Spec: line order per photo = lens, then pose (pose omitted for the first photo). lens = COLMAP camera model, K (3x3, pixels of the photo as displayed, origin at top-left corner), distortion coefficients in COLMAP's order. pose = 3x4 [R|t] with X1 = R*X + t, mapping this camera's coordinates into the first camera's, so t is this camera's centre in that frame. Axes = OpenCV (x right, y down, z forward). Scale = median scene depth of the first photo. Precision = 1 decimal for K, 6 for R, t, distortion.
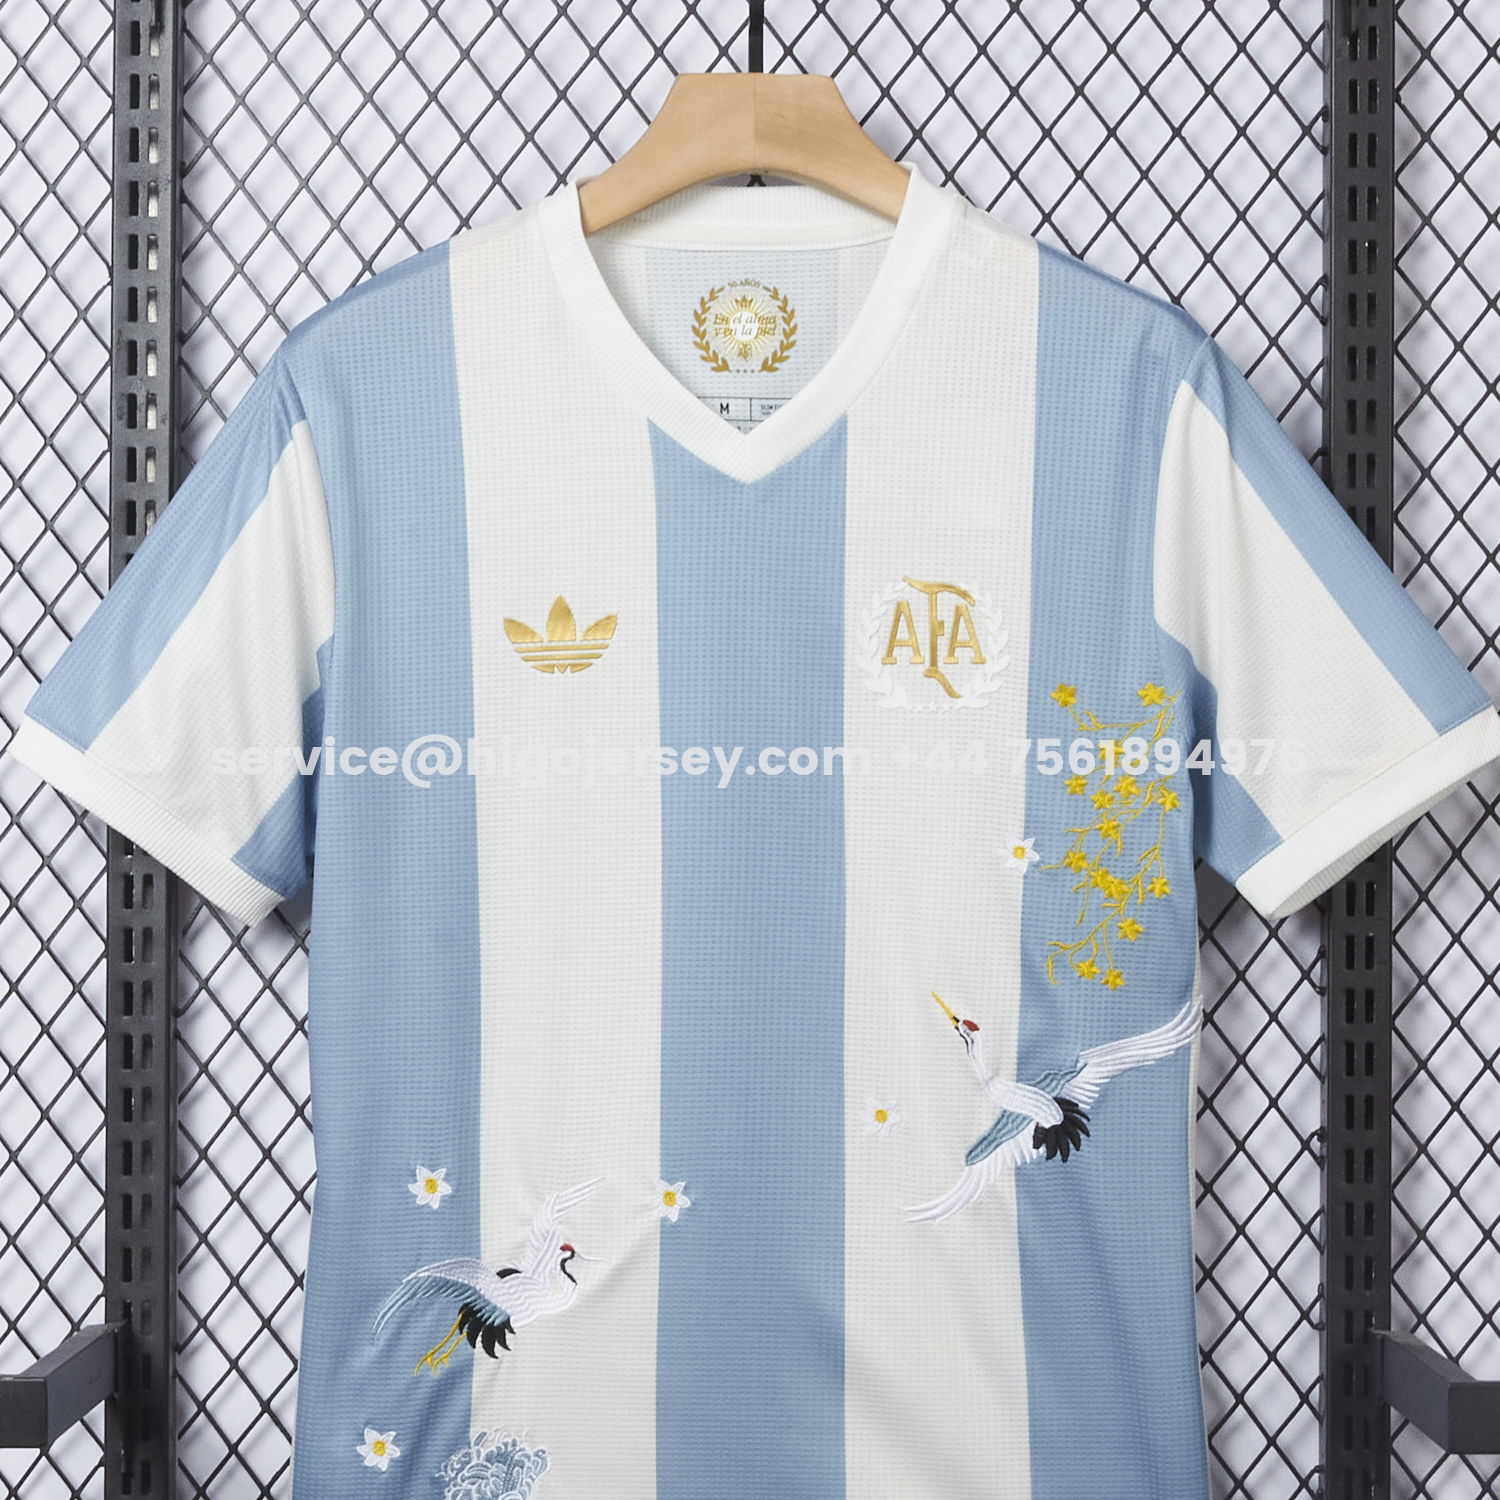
lens RADIAL K [[3890.9, 0, 751.2], [0, 3890.9, 753.7], [0, 0, 1]] dist [-0.052418, 0.000000]
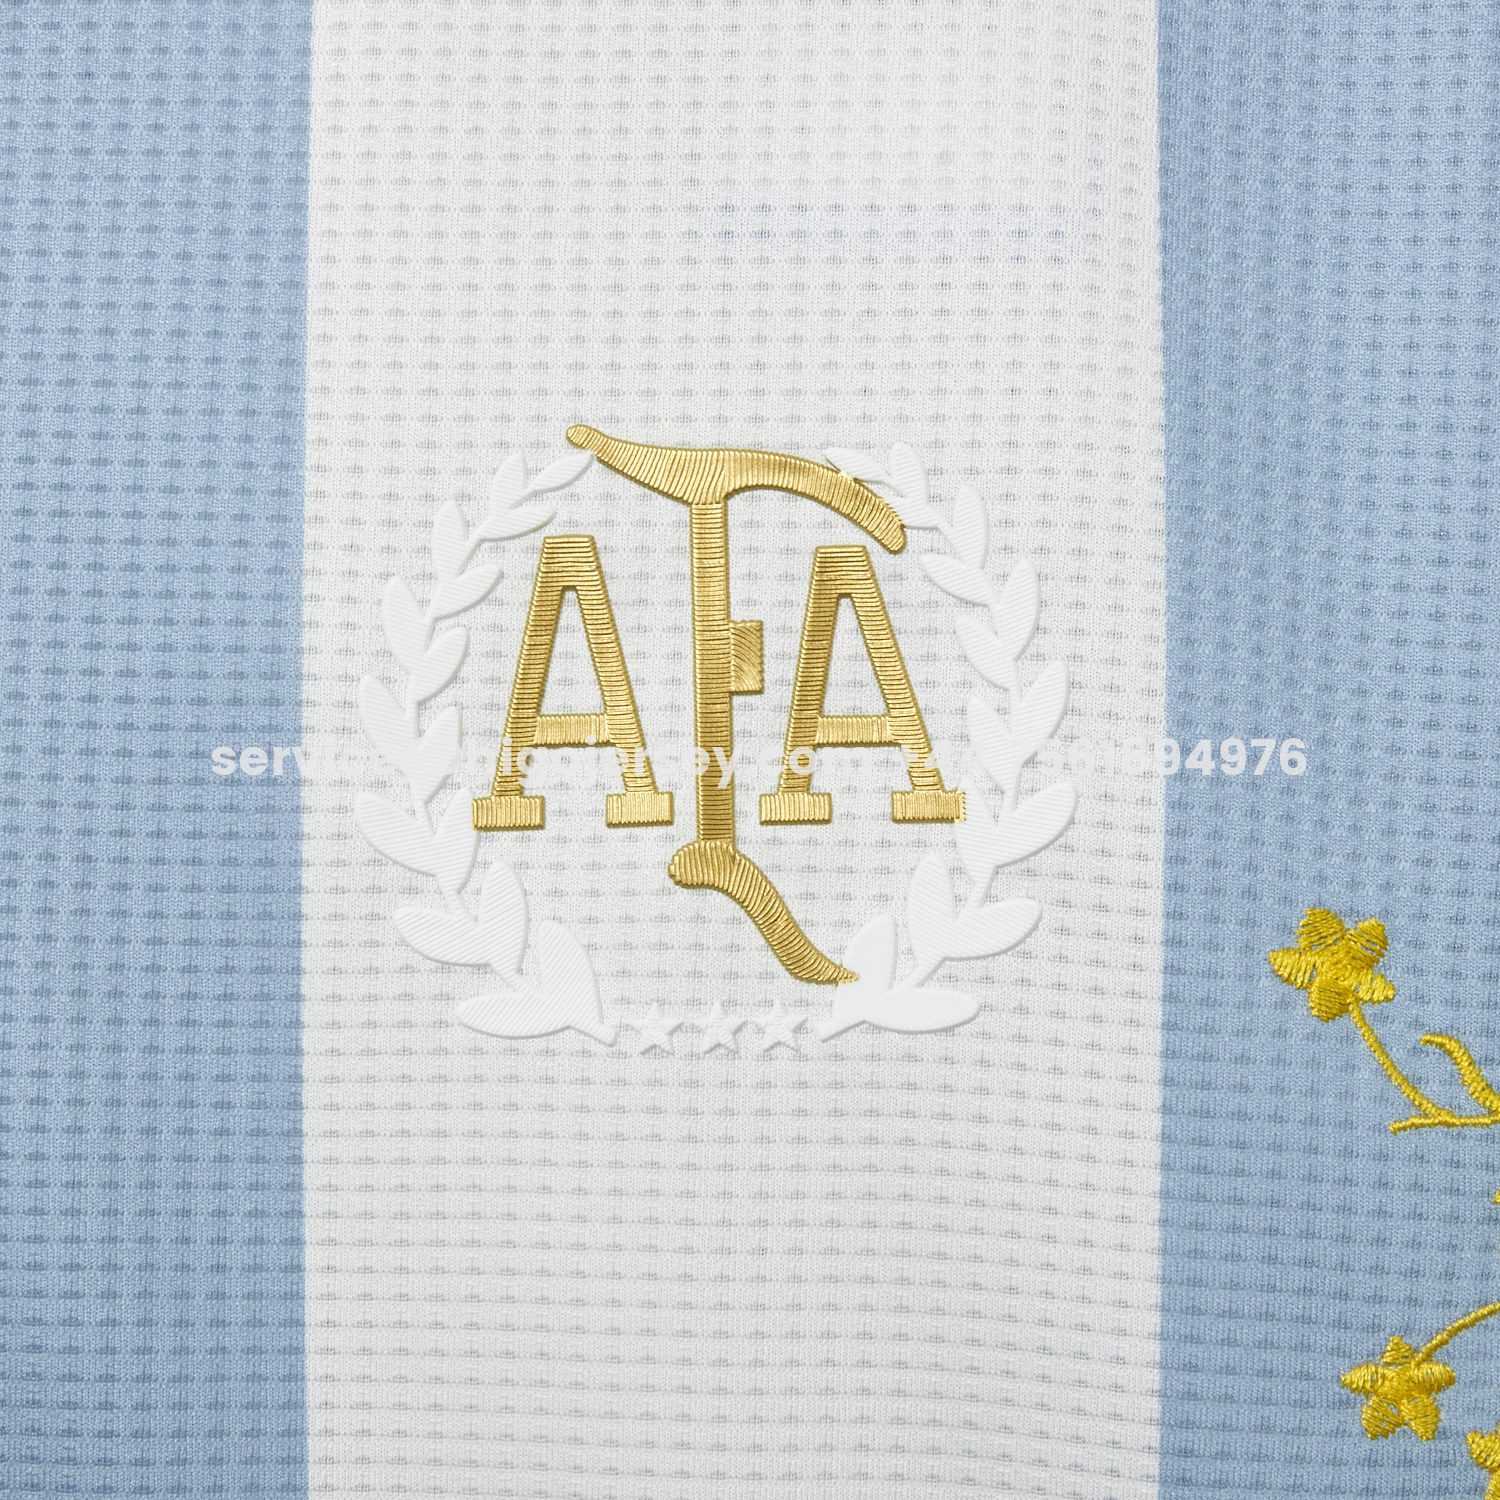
lens RADIAL K [[3890.9, 0, 749.4], [0, 3890.9, 750.0], [0, 0, 1]] dist [-0.052418, 0.000000]
pose [[0.998023, -0.007487, 0.062400, 0.034921], [0.012942, 0.996083, -0.087468, -0.008331], [-0.061501, 0.088103, 0.994211, 0.776793]]
